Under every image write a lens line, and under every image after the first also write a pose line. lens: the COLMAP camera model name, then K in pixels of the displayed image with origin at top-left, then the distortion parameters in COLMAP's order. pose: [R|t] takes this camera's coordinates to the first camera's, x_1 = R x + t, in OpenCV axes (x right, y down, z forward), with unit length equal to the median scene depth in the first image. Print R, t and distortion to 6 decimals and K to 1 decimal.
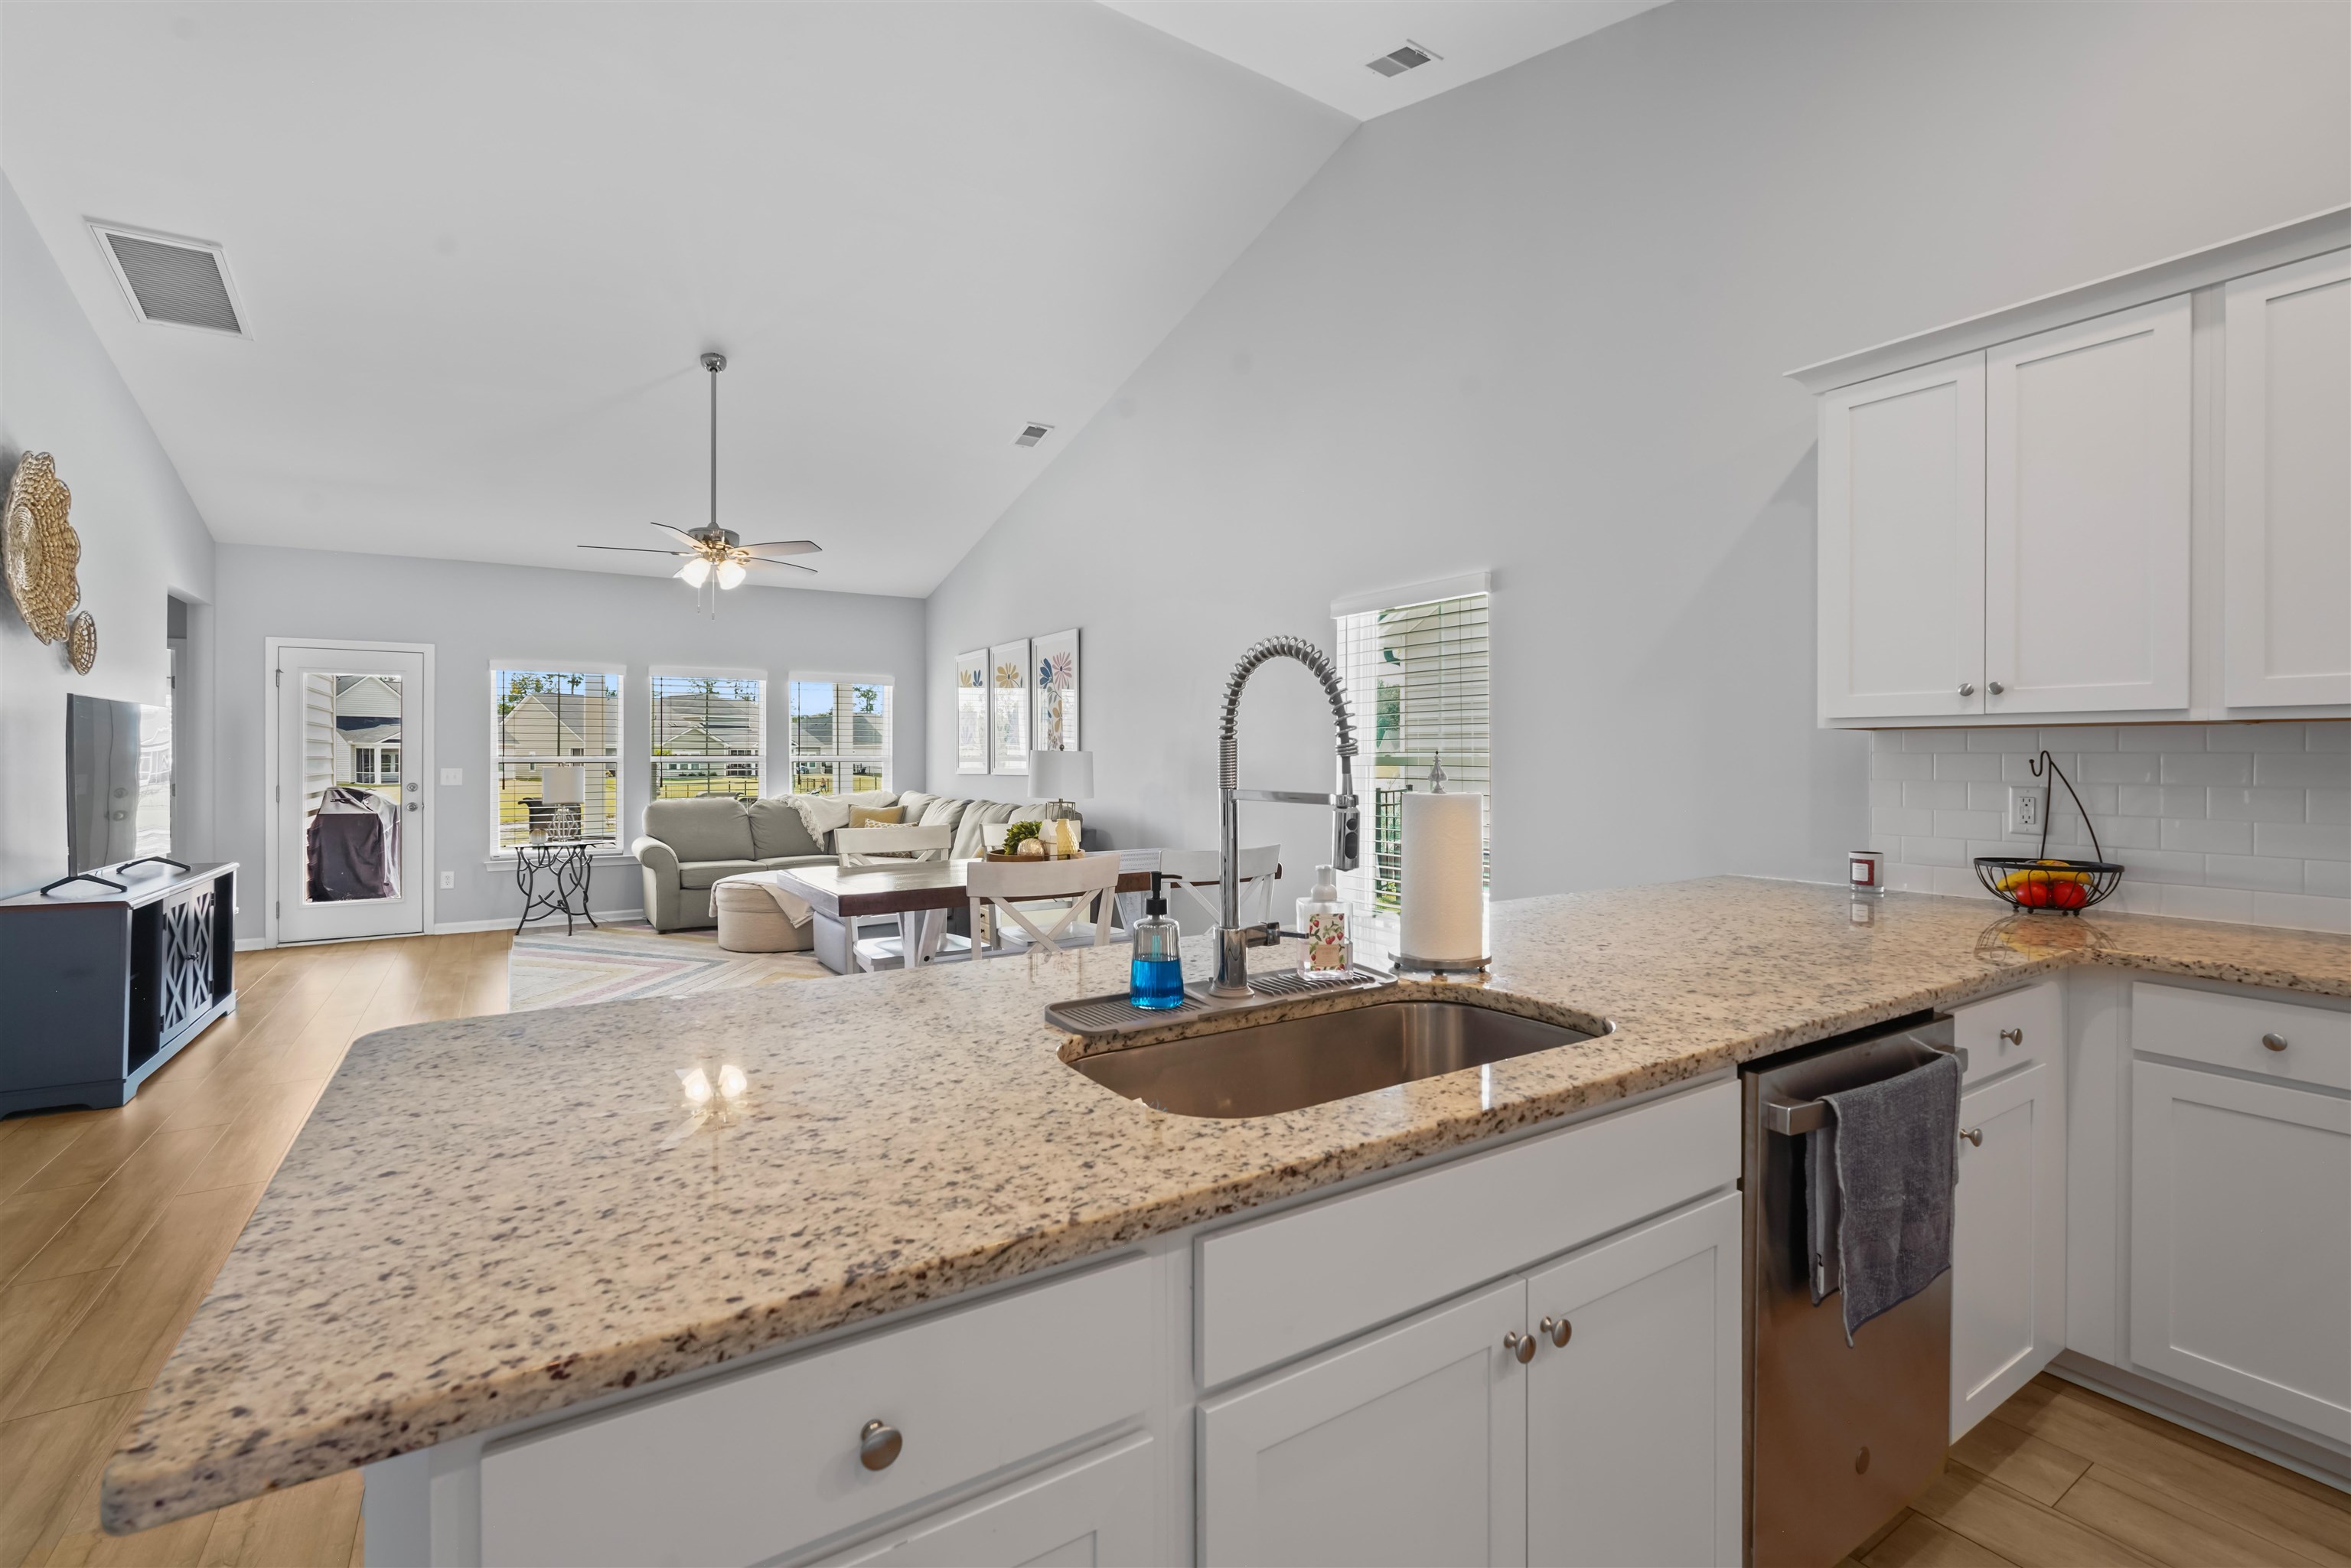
lens RADIAL K [[1038.0, 0, 1175.5], [0, 1038.0, 760.6], [0, 0, 1]] dist [-0.016175, 0.007008]
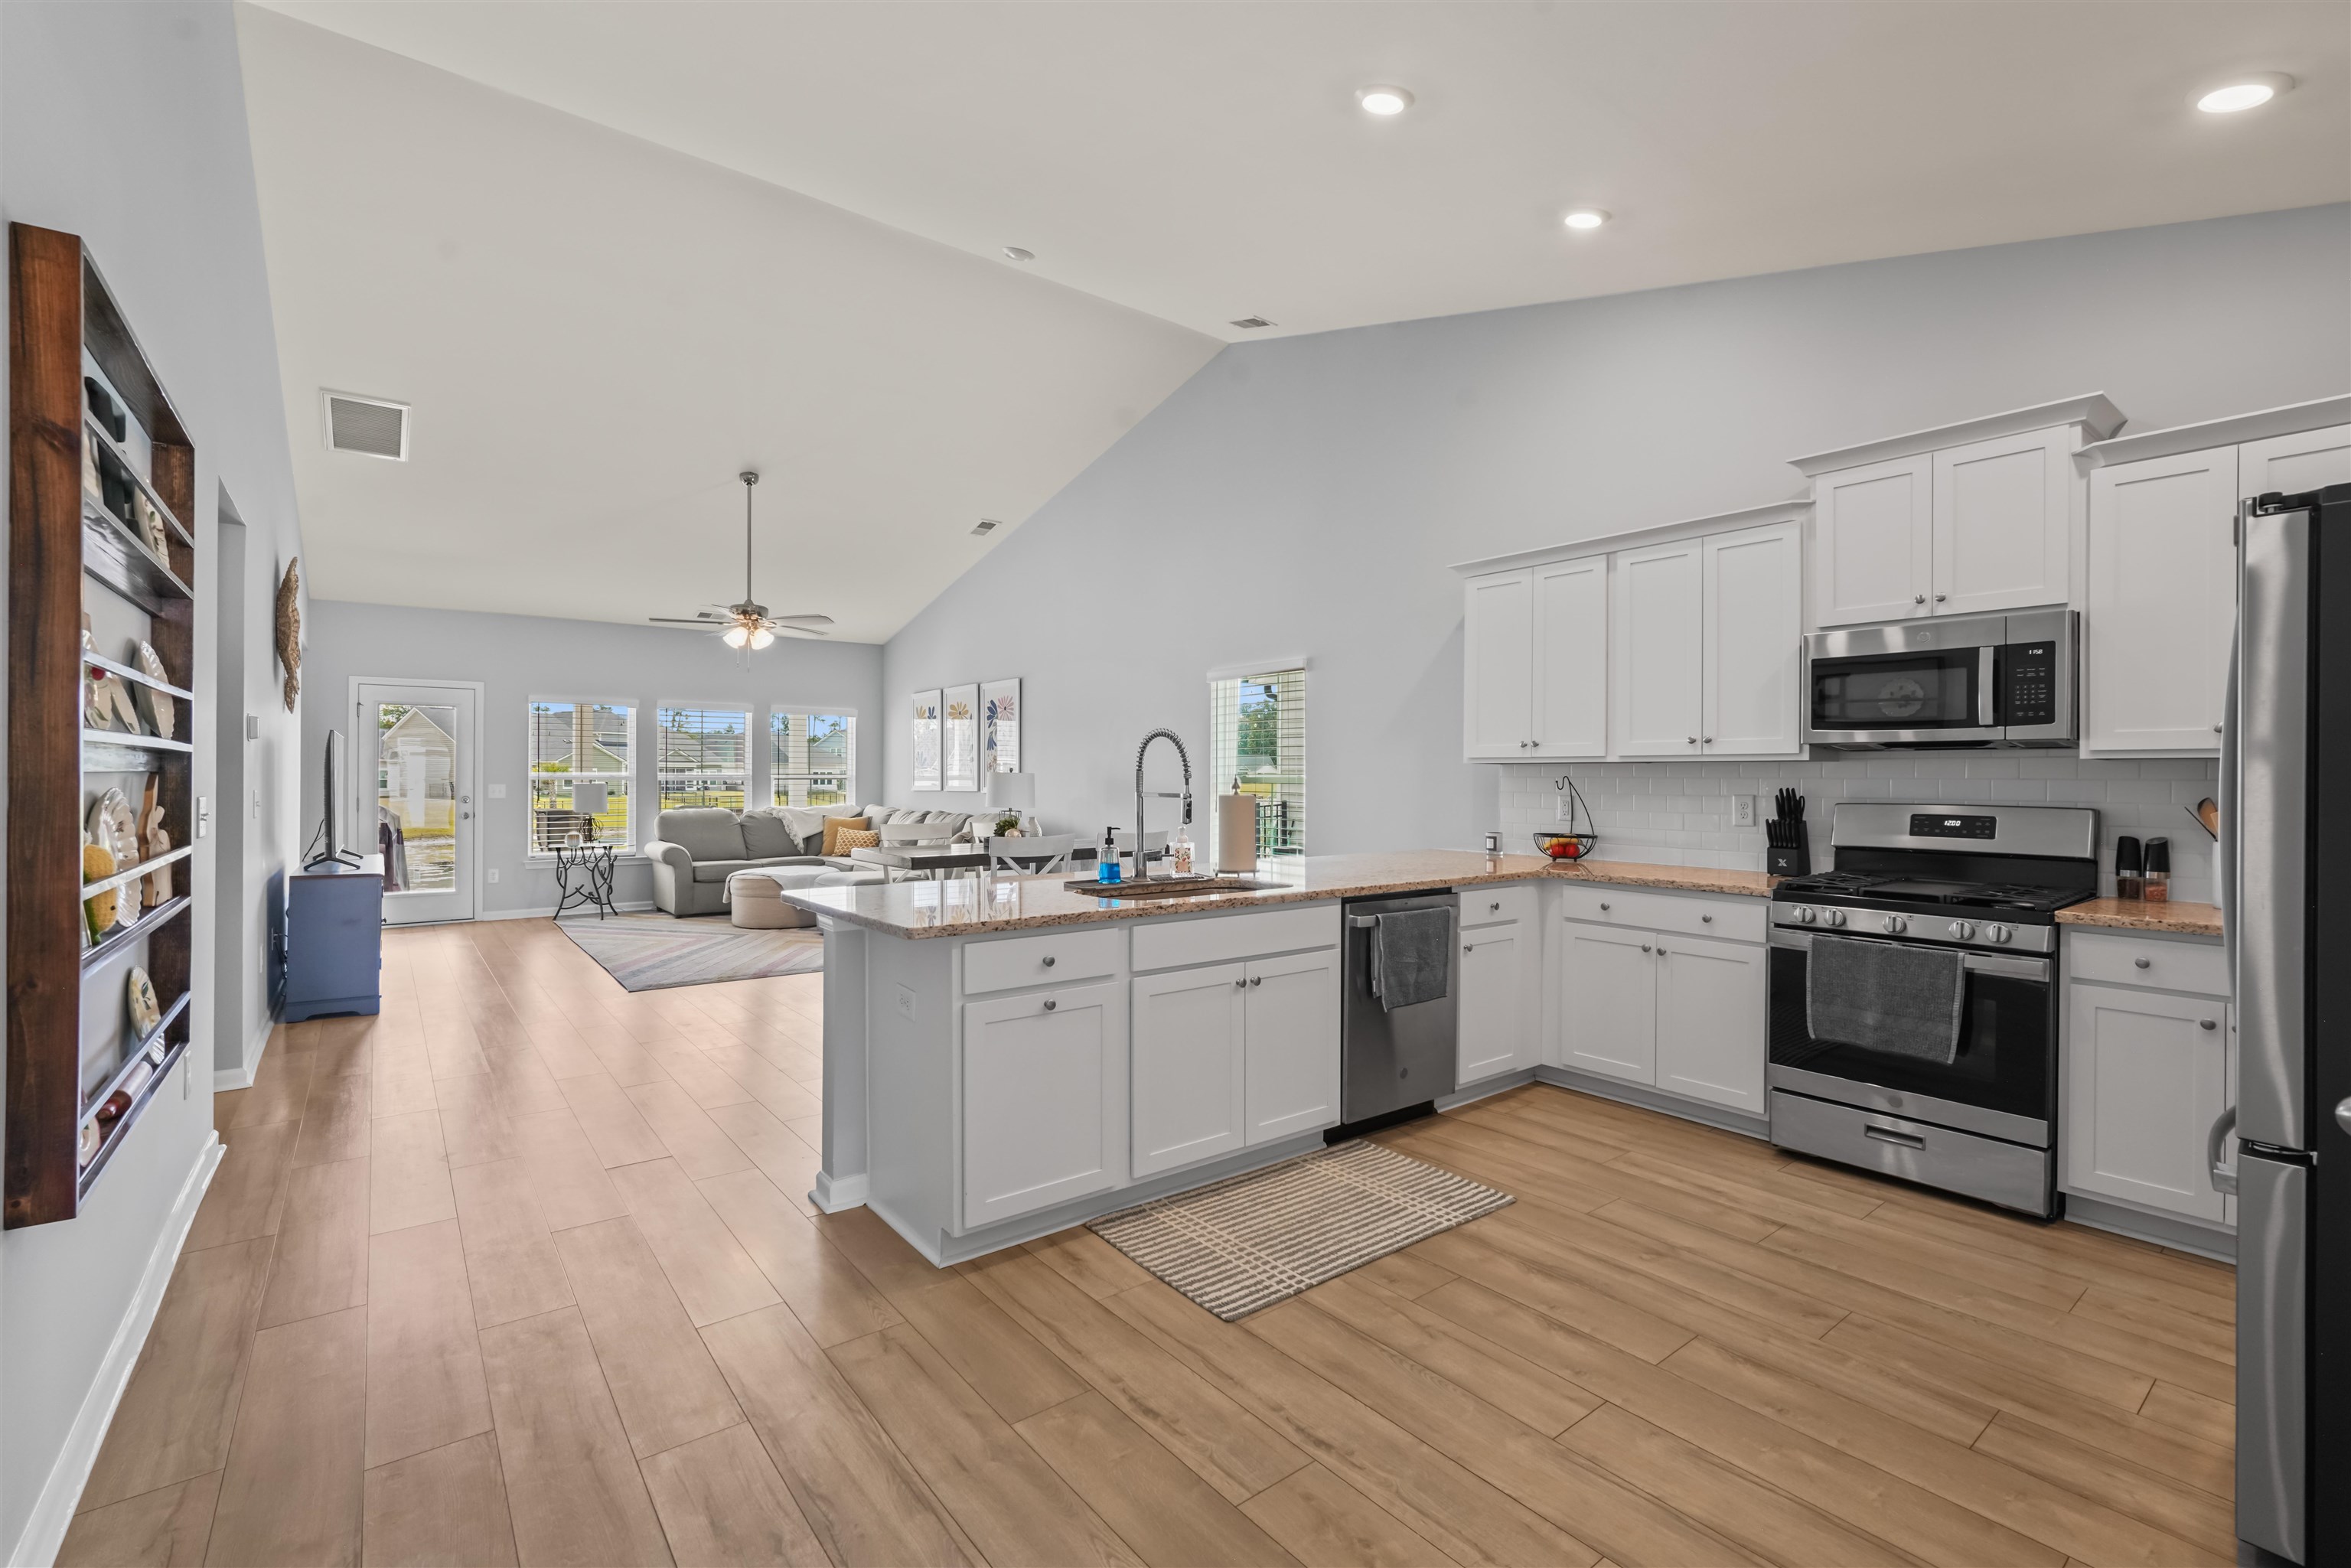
lens RADIAL K [[1032.2, 0, 1174.2], [0, 1032.2, 779.6], [0, 0, 1]] dist [-0.019607, 0.011408]
pose [[0.995796, 0.002935, 0.091549, -0.023388], [-0.002862, 0.999995, -0.000936, 0.000400], [-0.091552, 0.000670, 0.995800, -0.367003]]
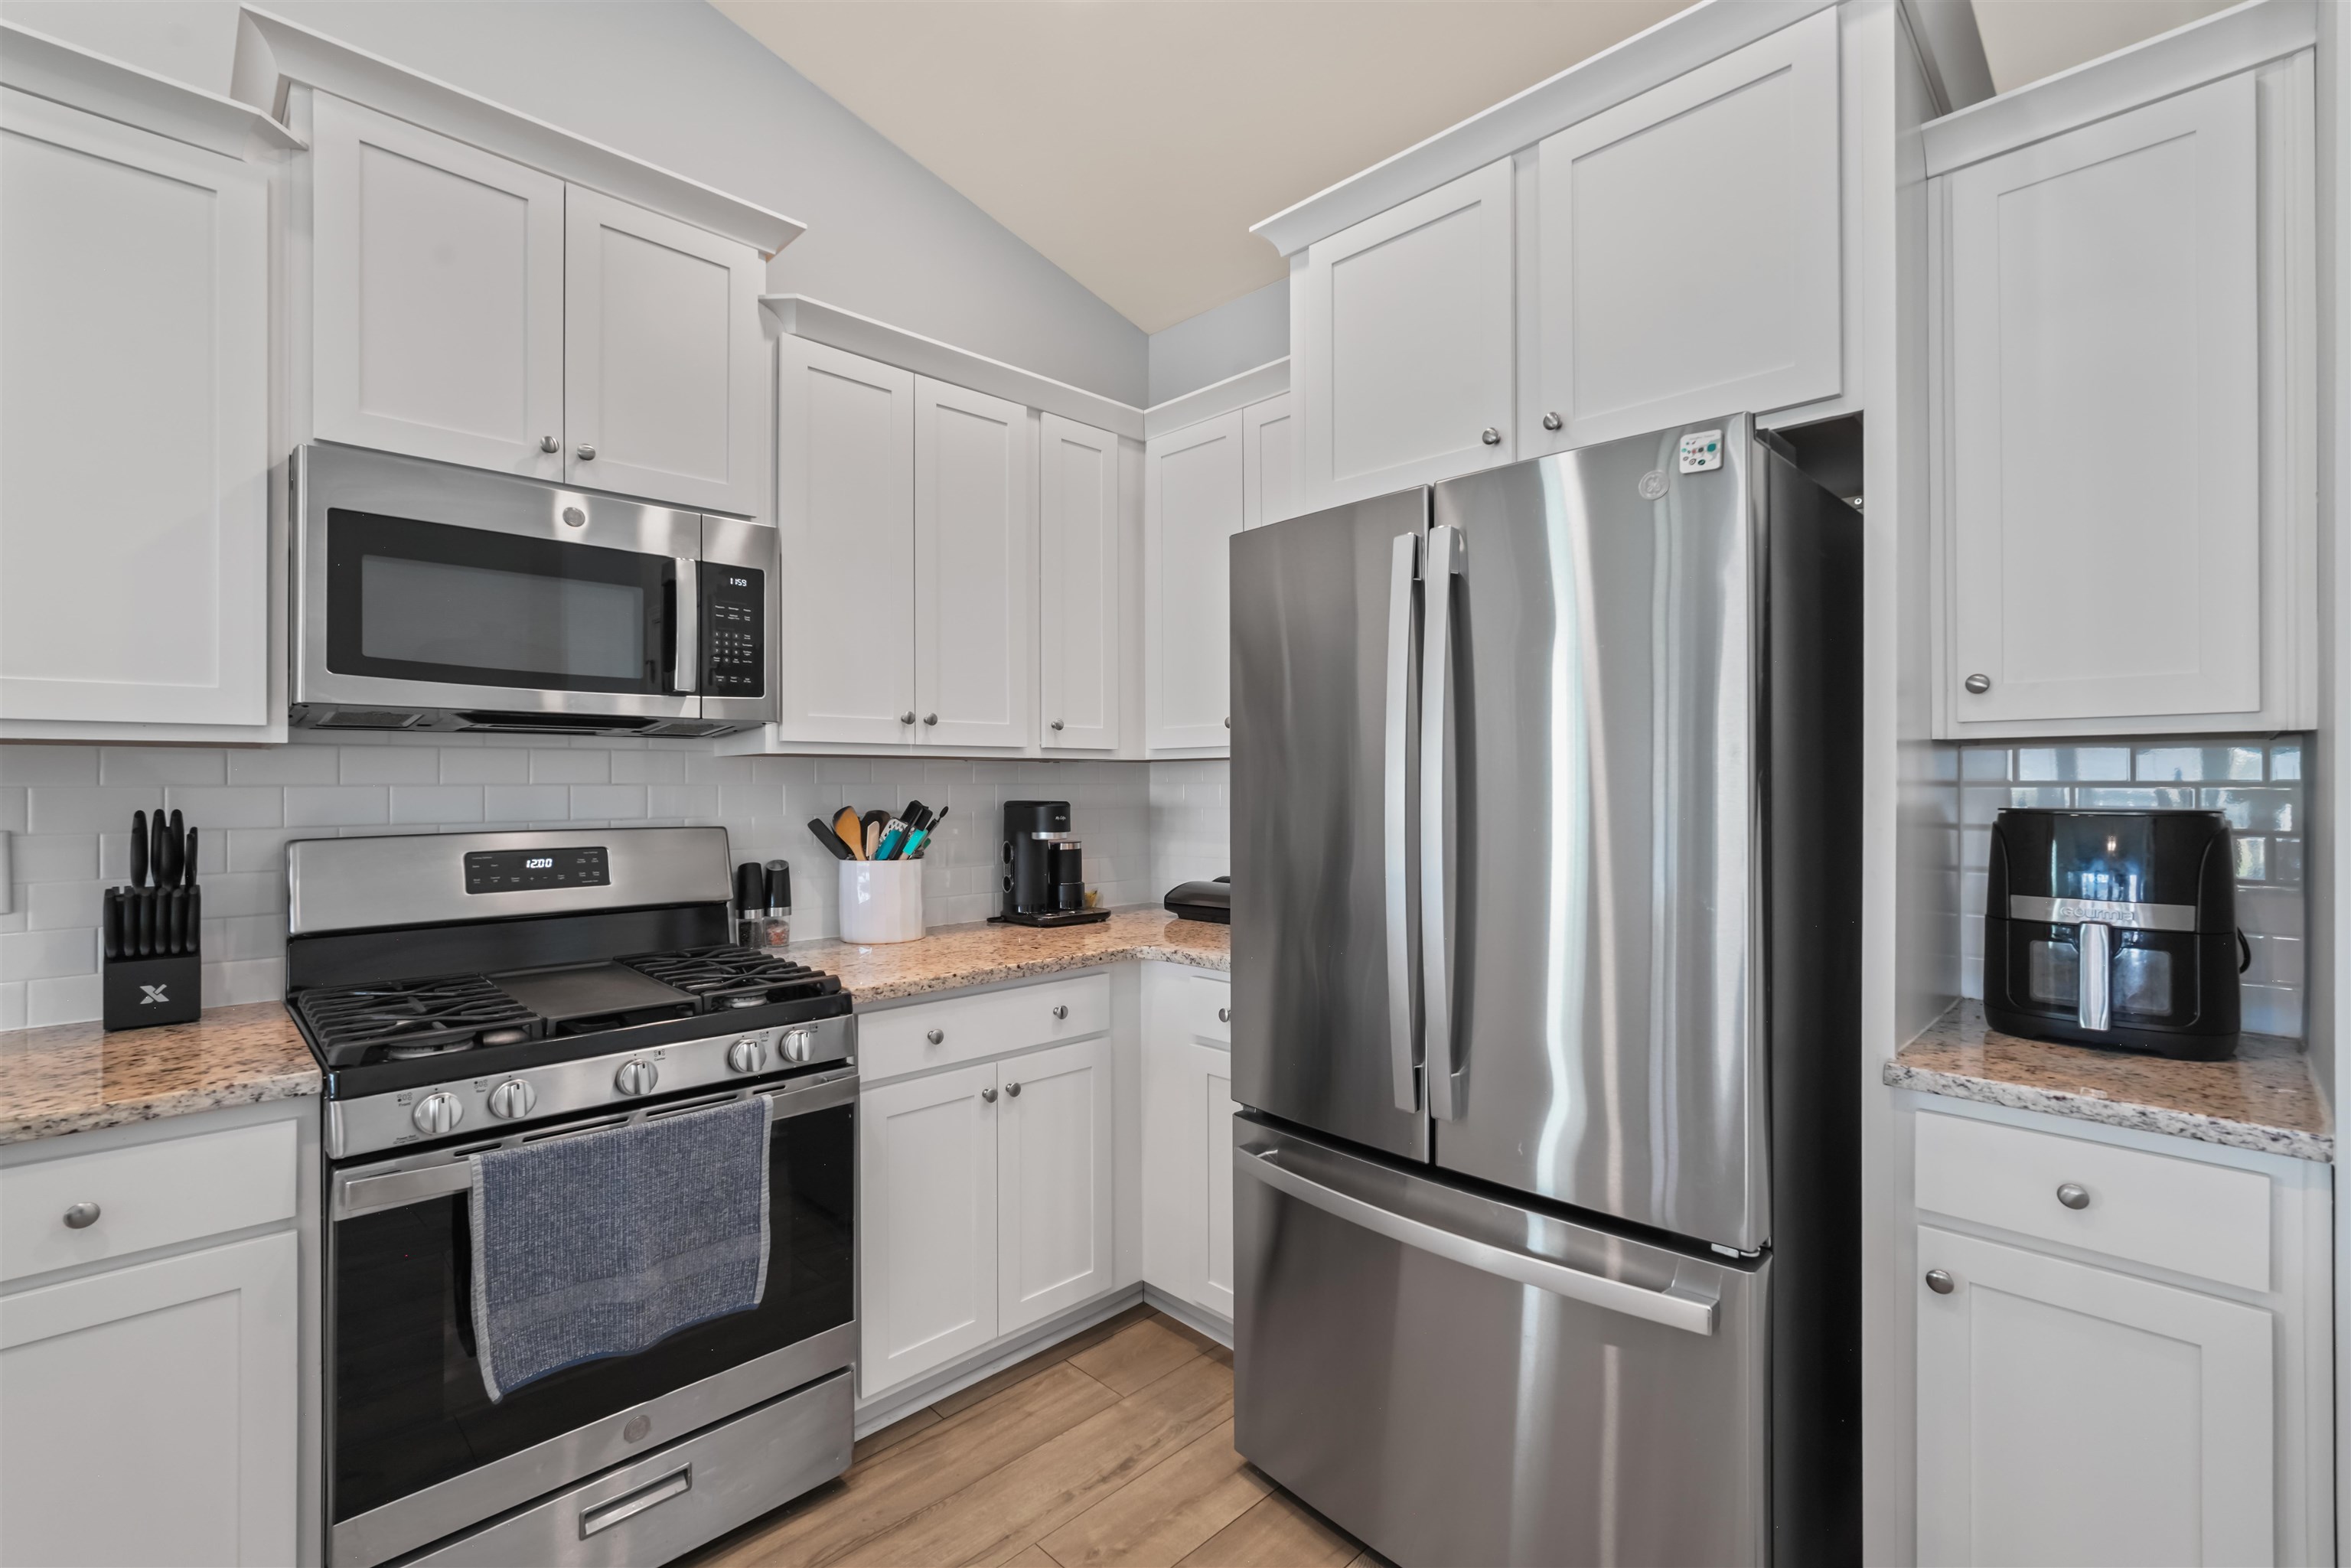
lens RADIAL K [[1032.2, 0, 1174.2], [0, 1032.2, 779.6], [0, 0, 1]] dist [-0.019607, 0.011408]
pose [[-0.208278, 0.003733, 0.978063, 0.120042], [0.007516, 0.999969, -0.002216, -0.001248], [-0.978041, 0.006889, -0.208300, 0.080849]]
